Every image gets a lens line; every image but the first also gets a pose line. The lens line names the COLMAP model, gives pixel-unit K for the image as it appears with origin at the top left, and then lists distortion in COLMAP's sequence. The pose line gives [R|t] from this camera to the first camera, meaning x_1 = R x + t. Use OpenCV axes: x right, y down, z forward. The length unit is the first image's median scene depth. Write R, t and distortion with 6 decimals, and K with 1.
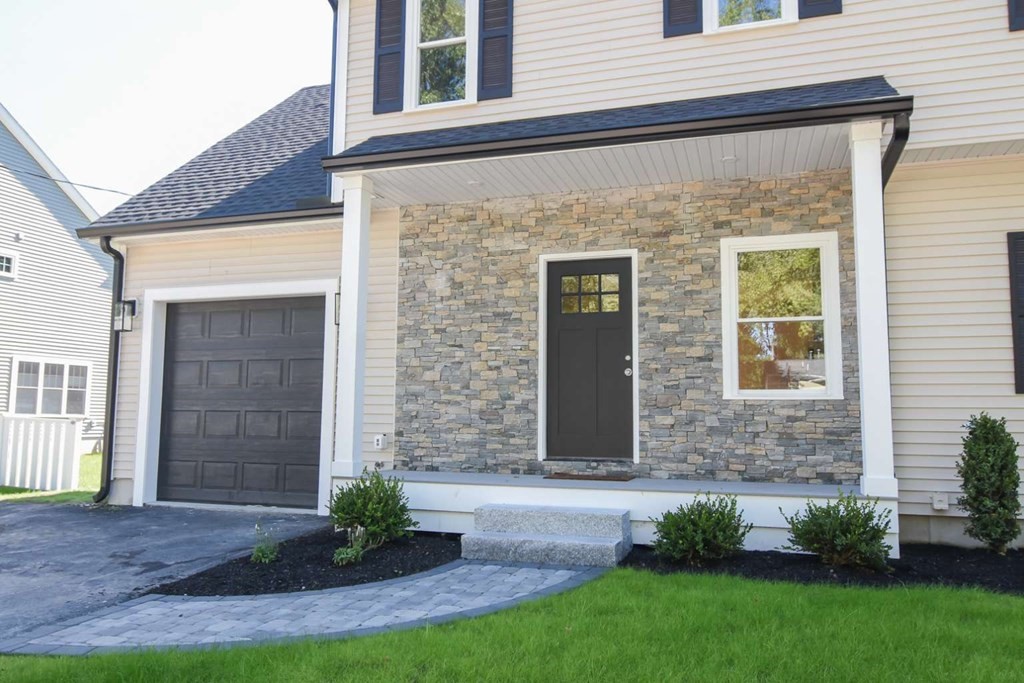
lens RADIAL K [[755.8, 0, 512.6], [0, 755.8, 337.6], [0, 0, 1]] dist [0.004911, 0.001635]
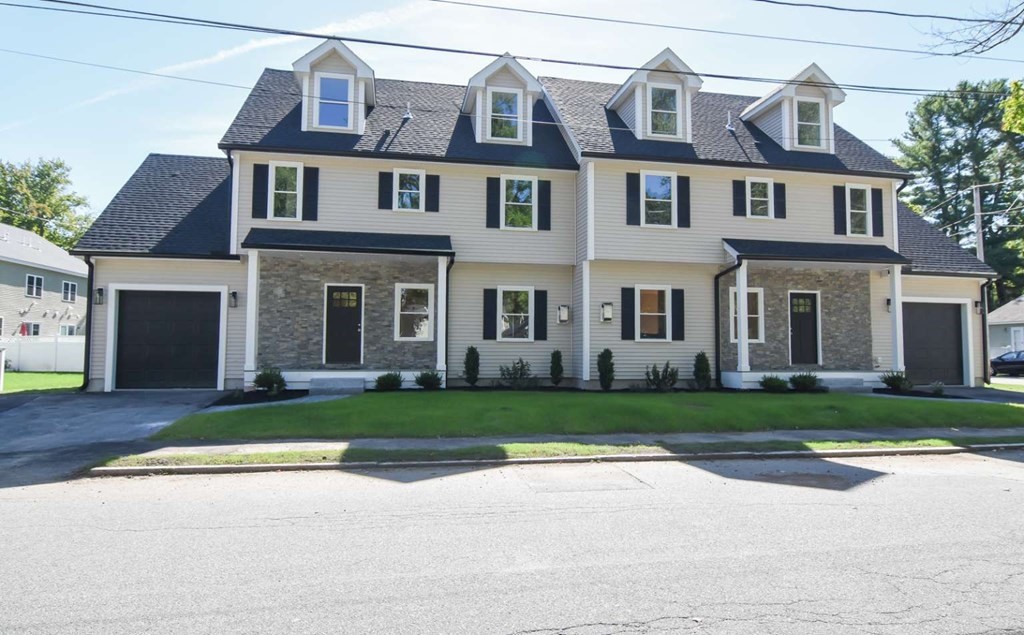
lens RADIAL K [[647.3, 0, 513.2], [0, 647.3, 312.5], [0, 0, 1]] dist [0.007774, 0.000806]
pose [[0.873560, 0.023985, 0.486125, -0.474339], [-0.048786, 0.998070, 0.038424, -0.128100], [-0.484265, -0.057281, 0.873044, -1.225703]]
